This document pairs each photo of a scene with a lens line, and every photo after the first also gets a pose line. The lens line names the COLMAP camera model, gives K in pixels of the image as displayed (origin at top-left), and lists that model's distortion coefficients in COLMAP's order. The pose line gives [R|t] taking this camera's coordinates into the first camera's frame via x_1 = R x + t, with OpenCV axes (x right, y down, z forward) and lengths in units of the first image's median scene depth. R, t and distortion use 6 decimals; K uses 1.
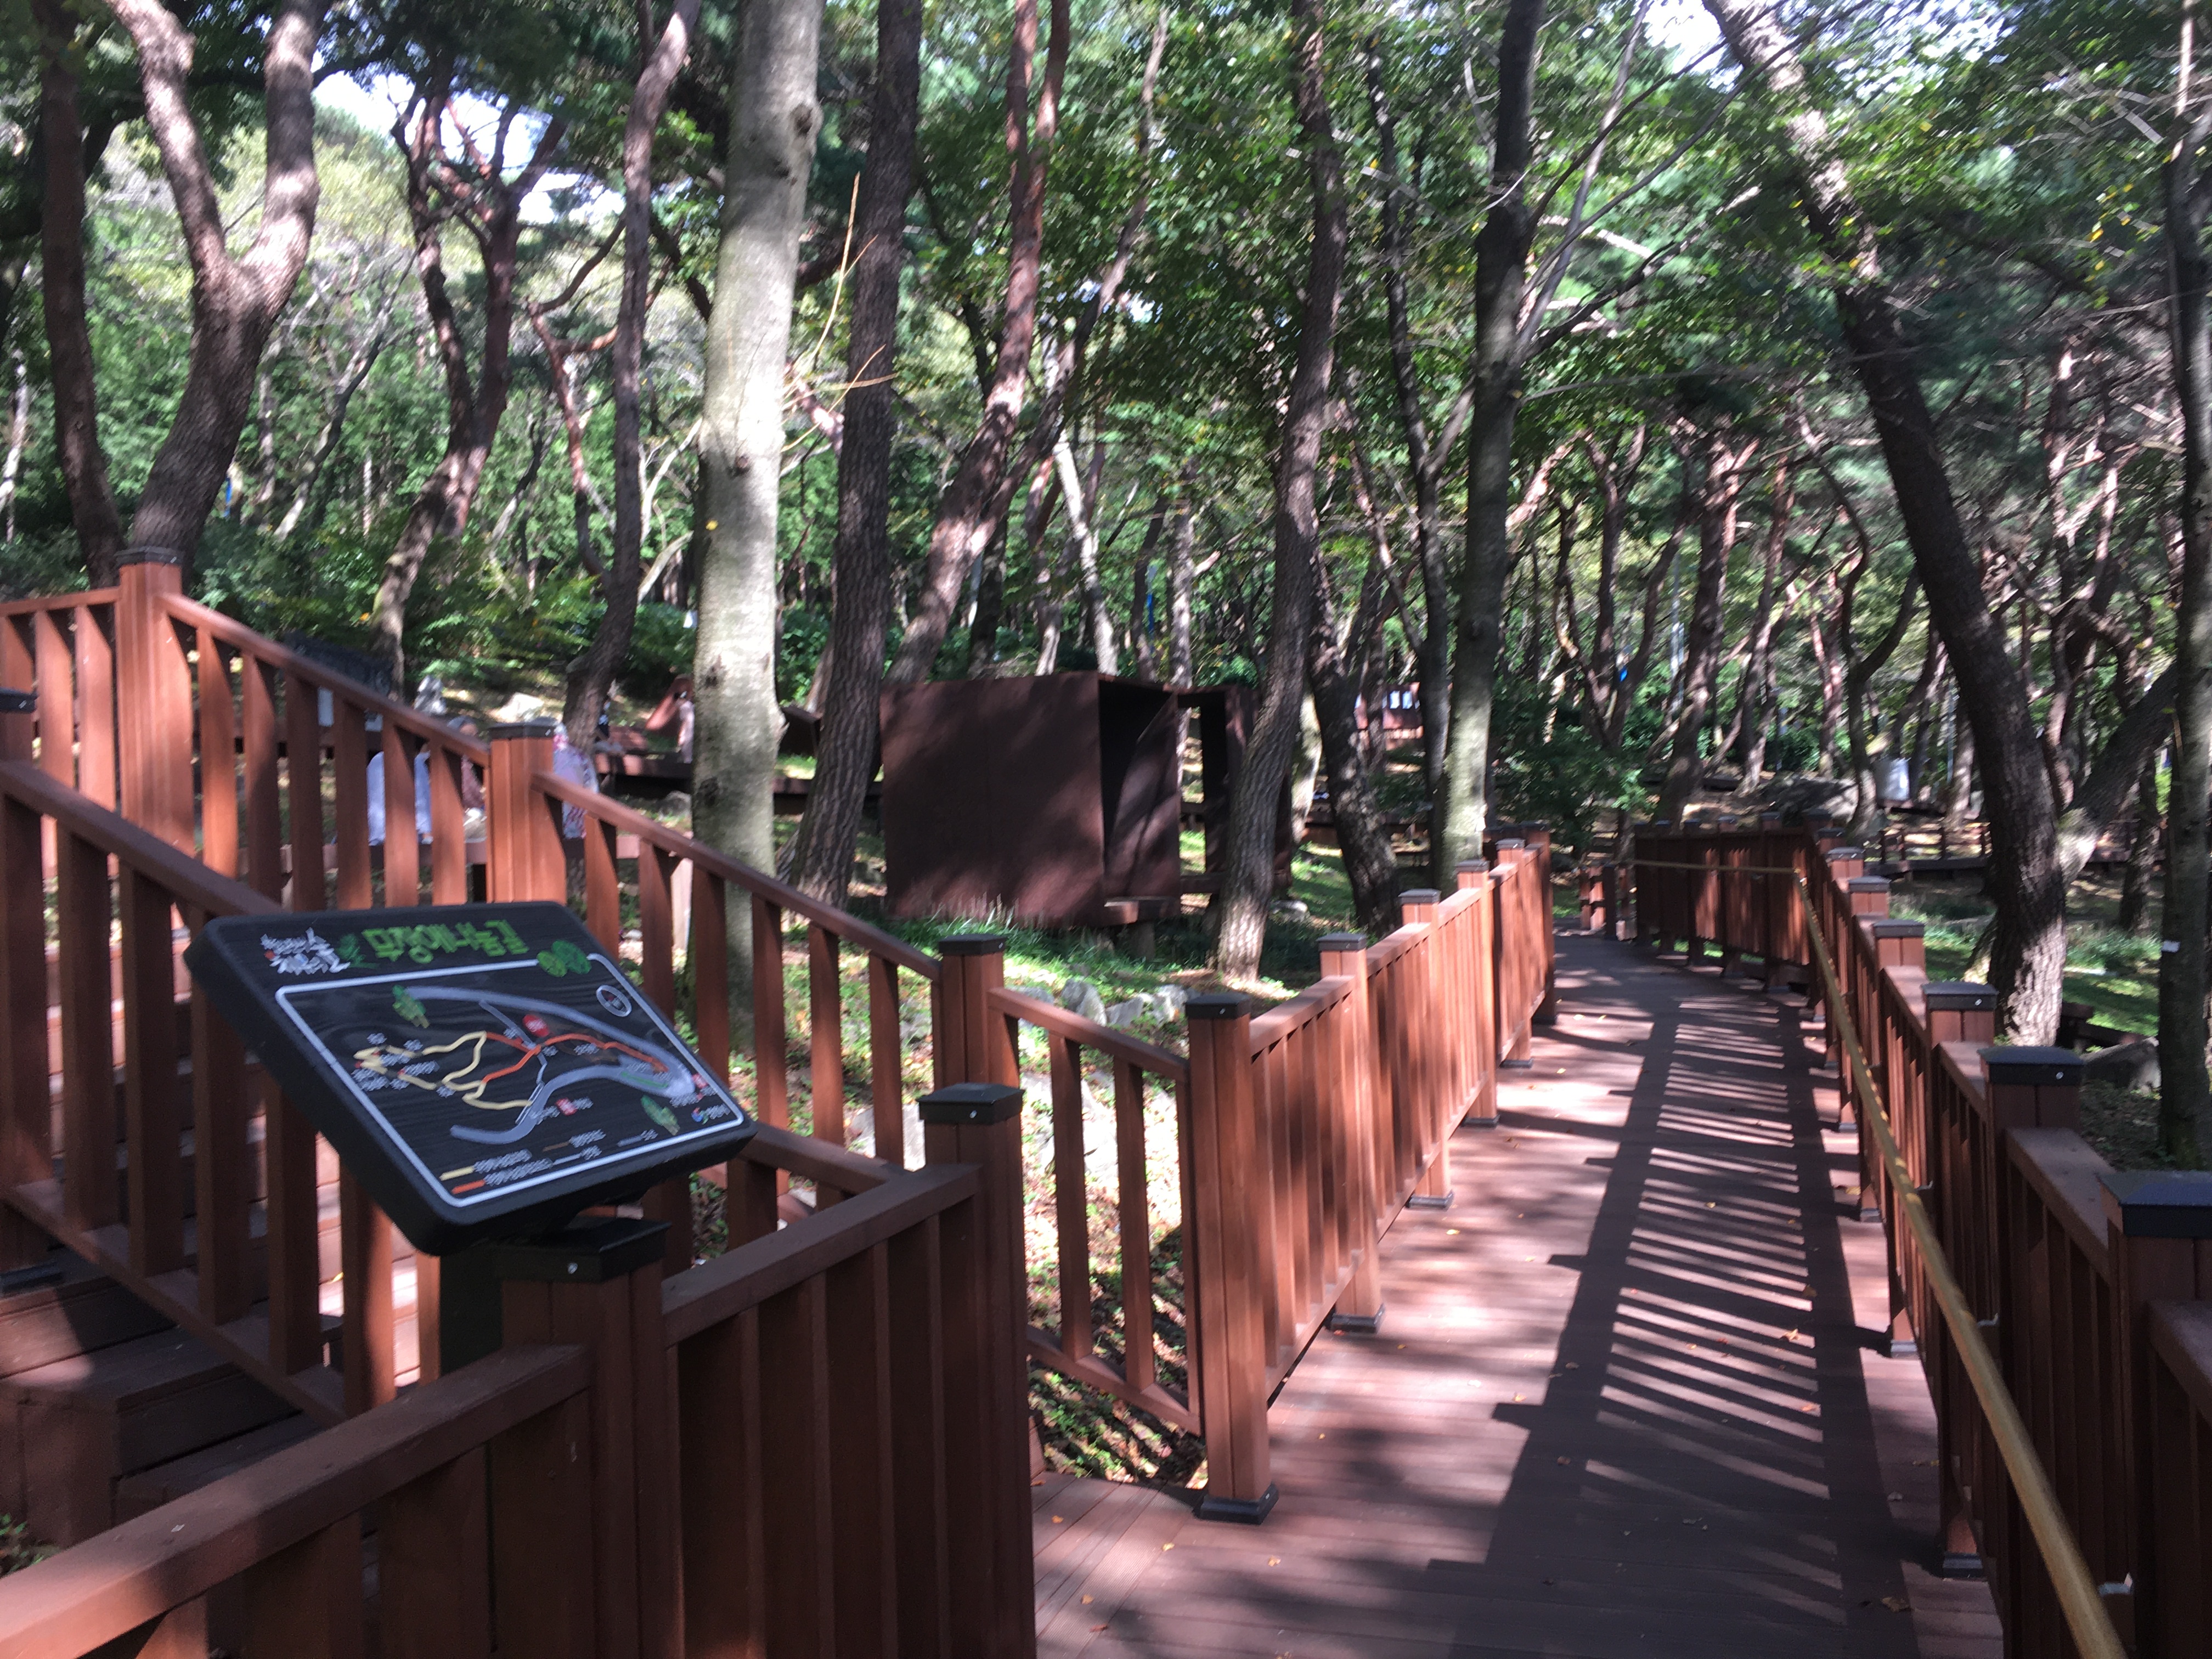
lens RADIAL K [[1868.5, 0, 1115.3], [0, 1868.5, 838.3], [0, 0, 1]] dist [0.077767, 0.002191]
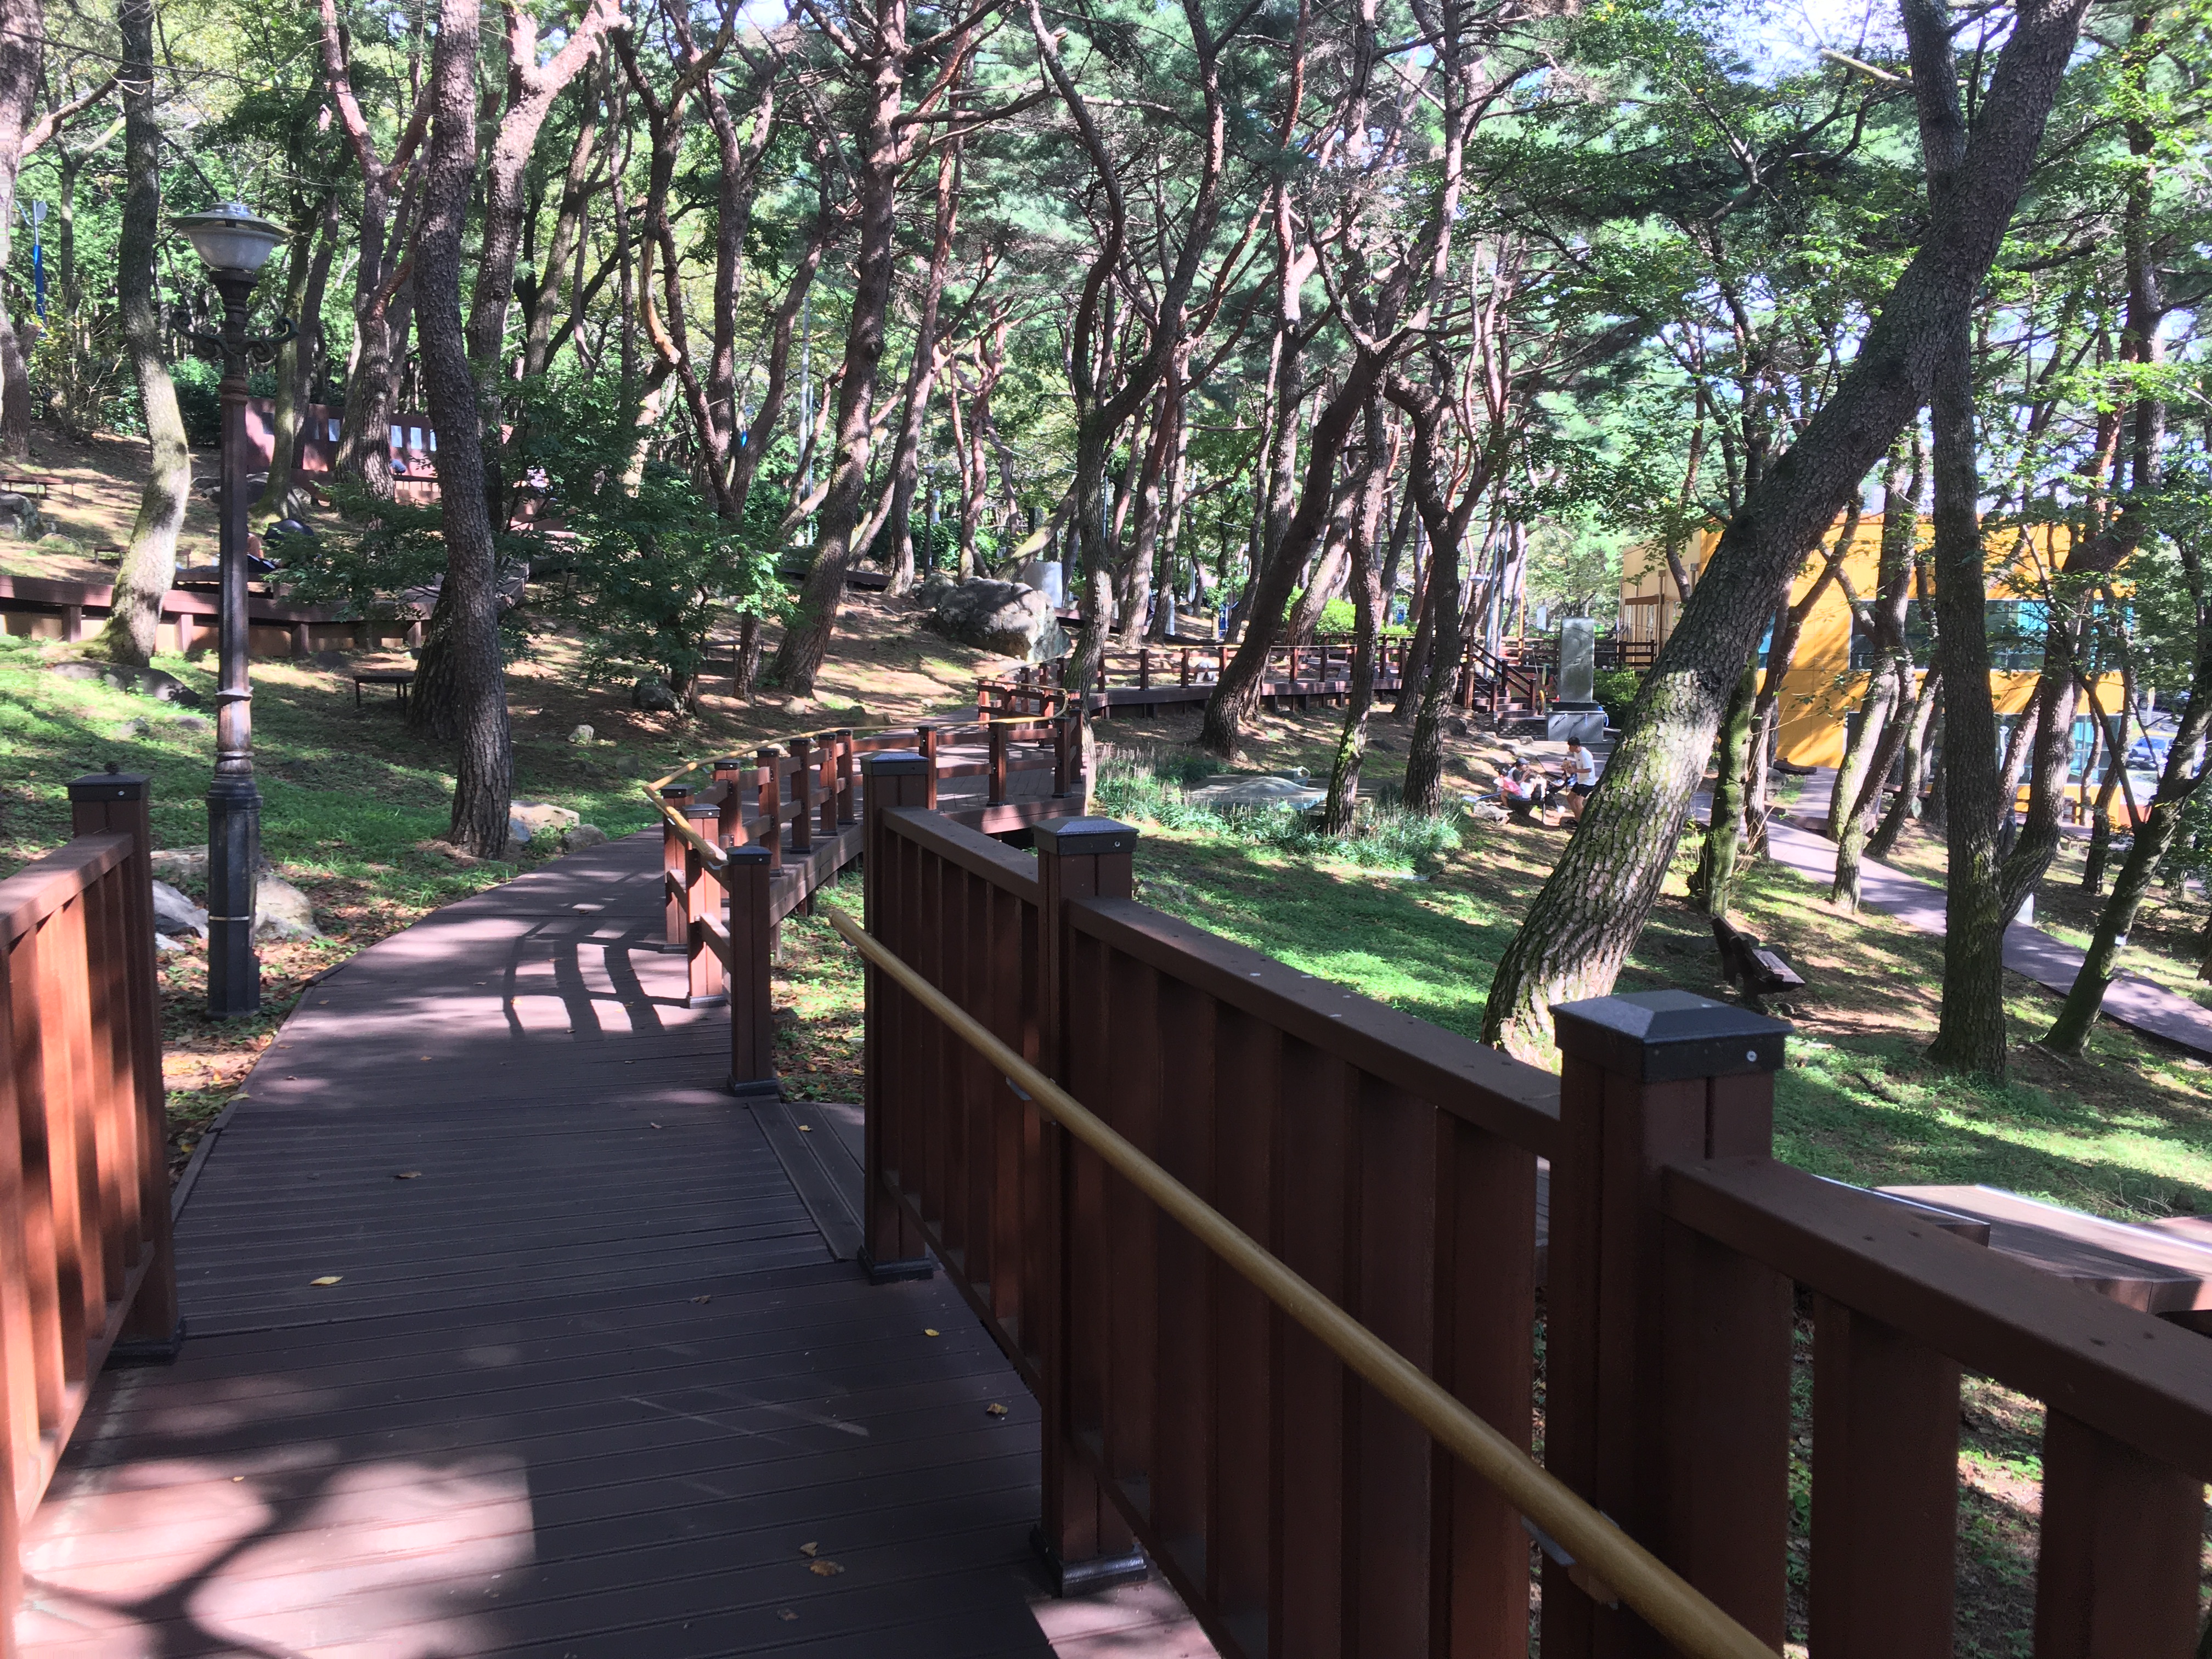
lens RADIAL K [[1868.5, 0, 1120.2], [0, 1868.5, 832.5], [0, 0, 1]] dist [0.077767, 0.002191]
pose [[0.893592, -0.016358, 0.448582, 0.066964], [-0.032657, 0.994319, 0.101312, -0.007408], [-0.447690, -0.105181, 0.887981, 0.261837]]
